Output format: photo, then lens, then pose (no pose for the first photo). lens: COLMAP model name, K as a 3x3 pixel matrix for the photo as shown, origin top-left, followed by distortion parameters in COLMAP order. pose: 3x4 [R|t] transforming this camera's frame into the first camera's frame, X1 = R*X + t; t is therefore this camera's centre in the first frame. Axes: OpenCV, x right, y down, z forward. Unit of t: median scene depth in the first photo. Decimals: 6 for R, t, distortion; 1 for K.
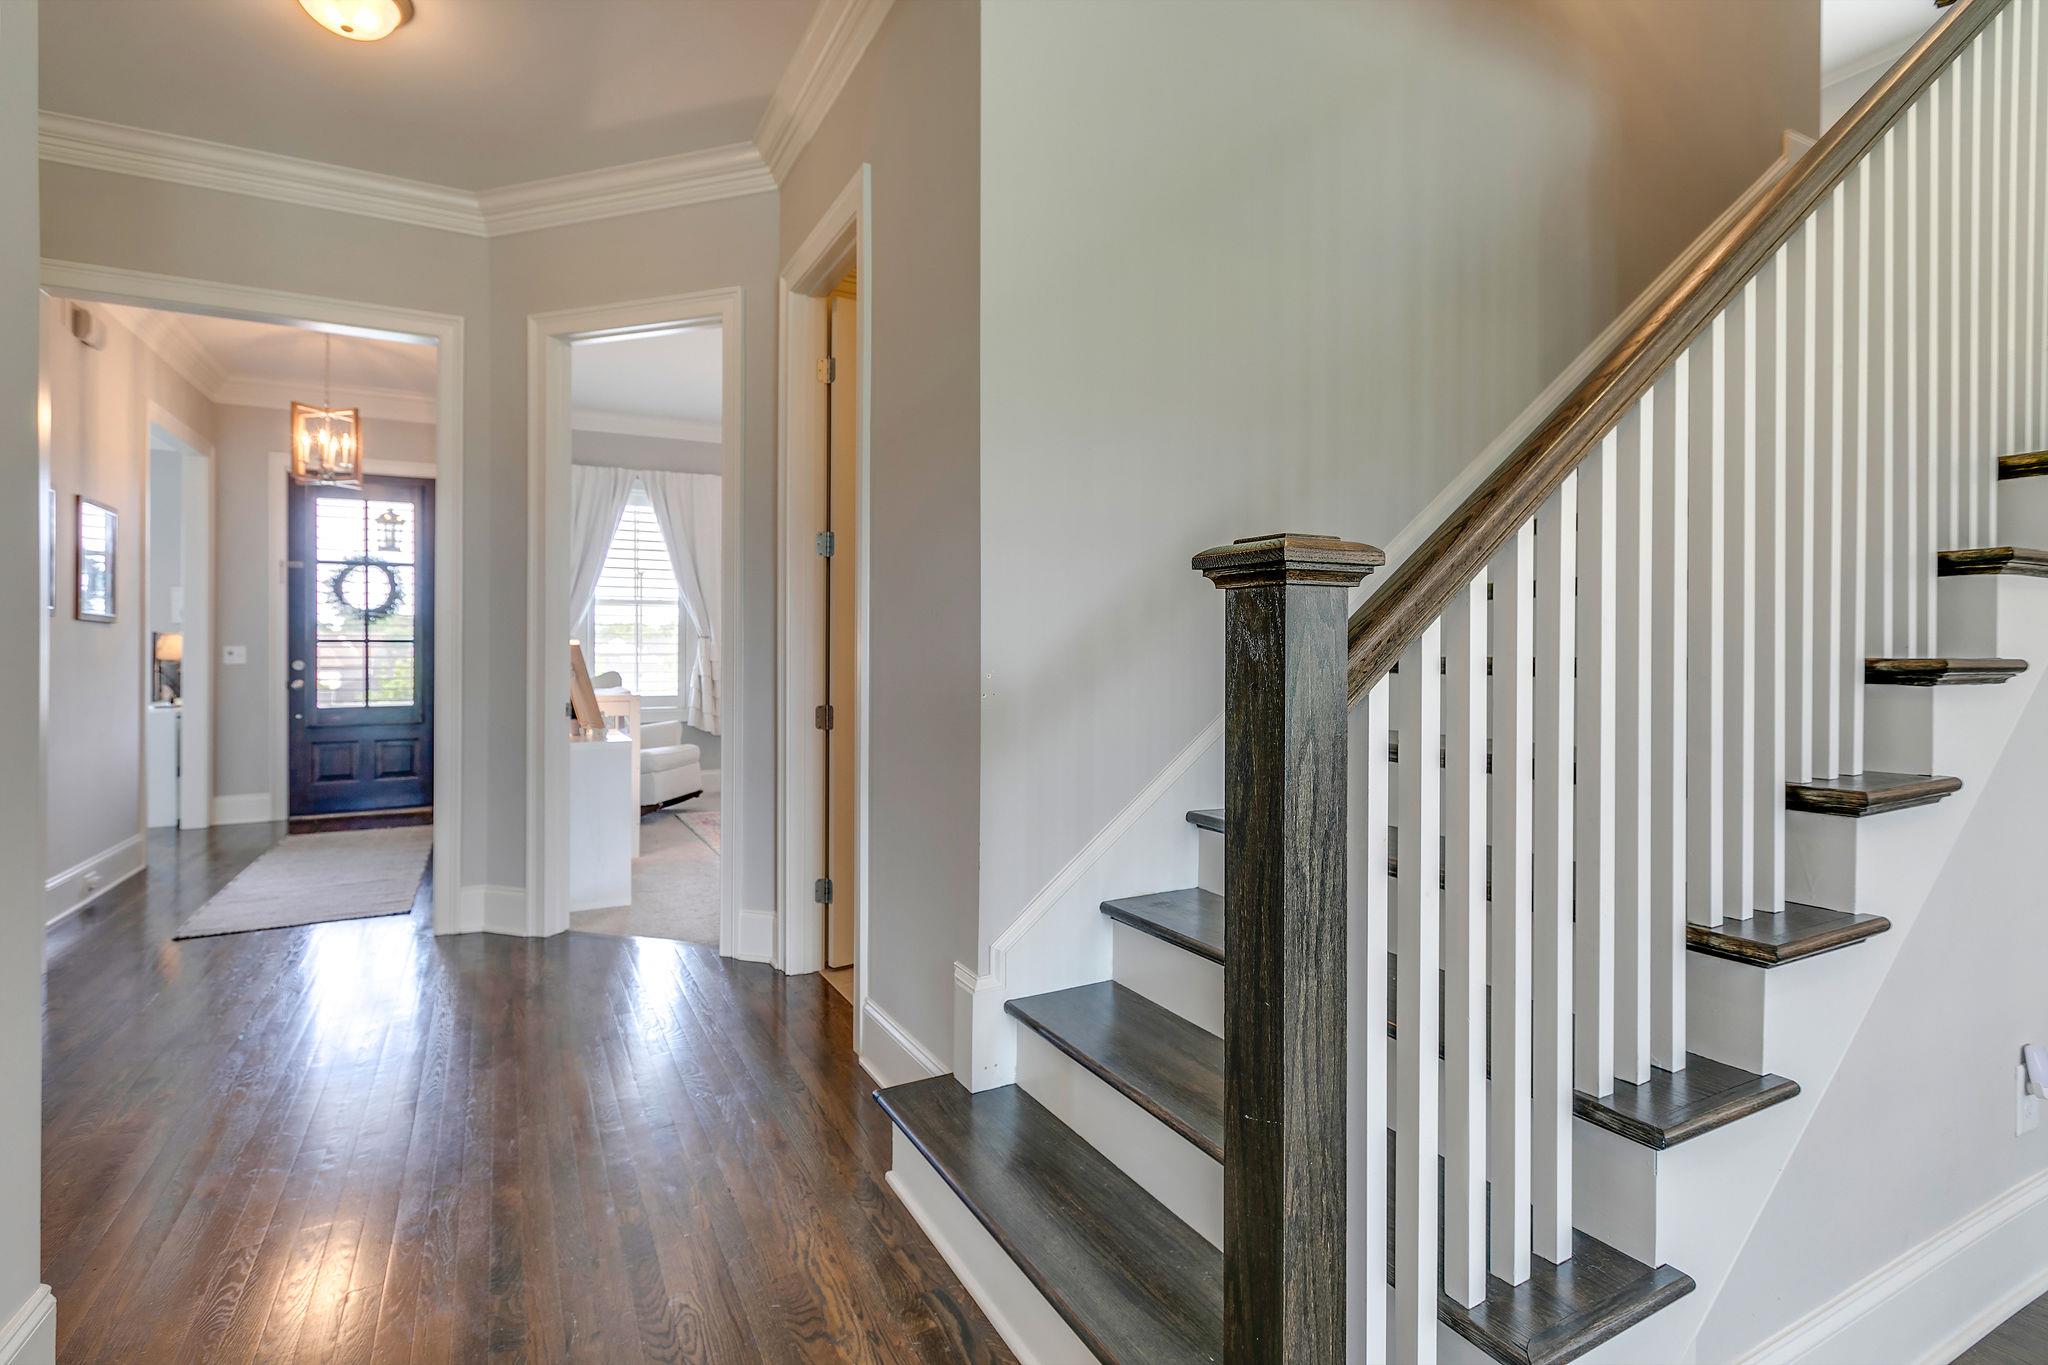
lens RADIAL K [[953.7, 0, 1024.0], [0, 953.7, 682.5], [0, 0, 1]] dist [0.000649, -0.000020]
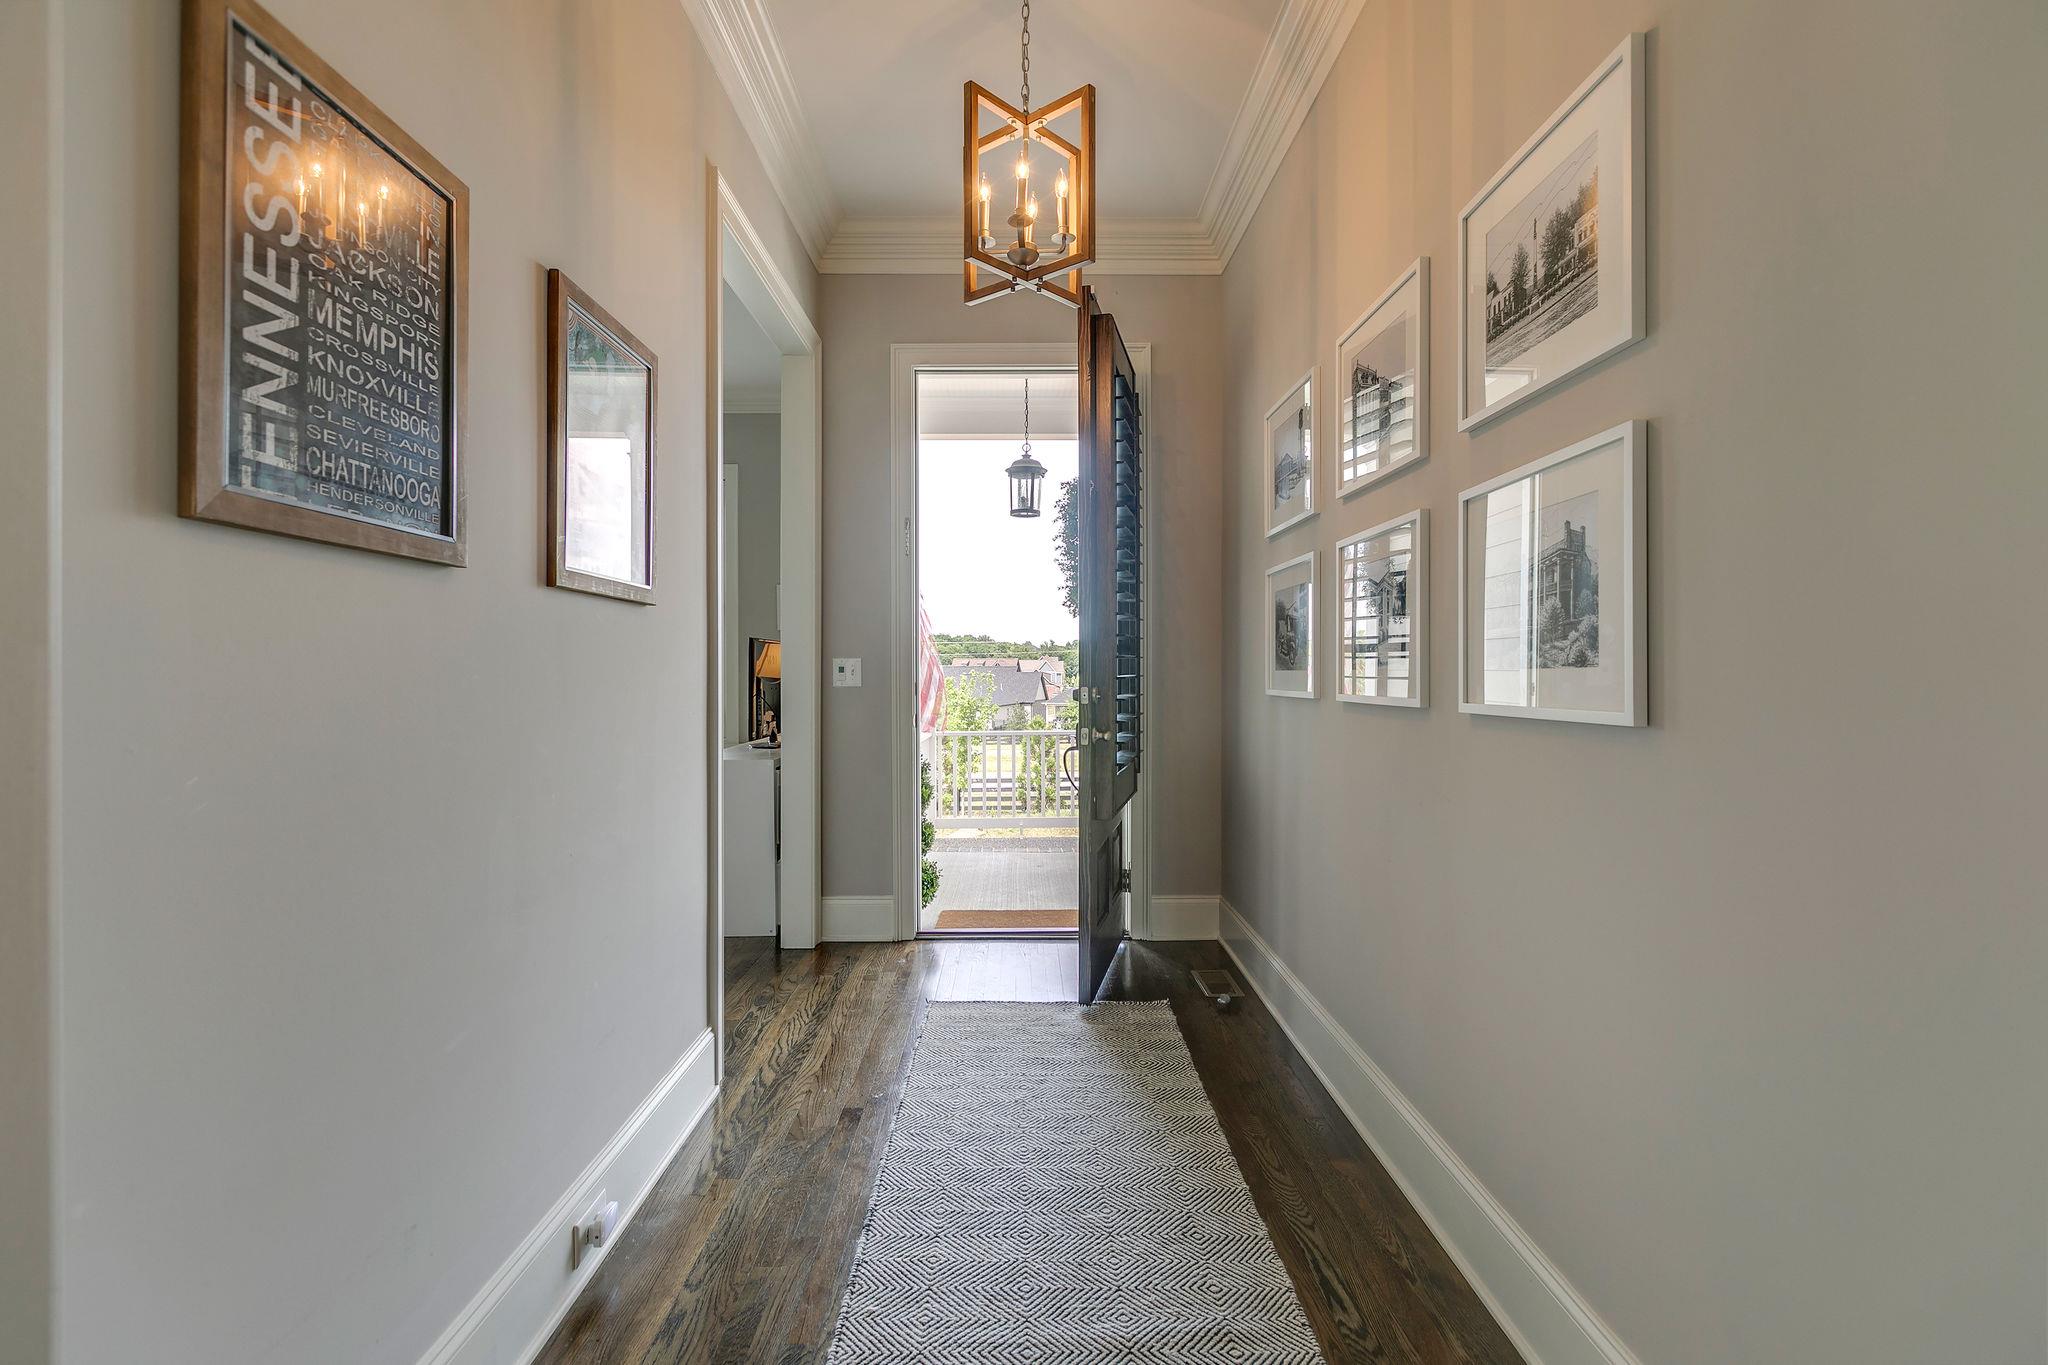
lens RADIAL K [[953.7, 0, 1024.0], [0, 953.7, 682.5], [0, 0, 1]] dist [0.000649, -0.000020]
pose [[0.889755, -0.002904, -0.456430, -0.438401], [0.000911, 0.999989, -0.004586, -0.019232], [0.456438, 0.003665, 0.889748, 0.495535]]
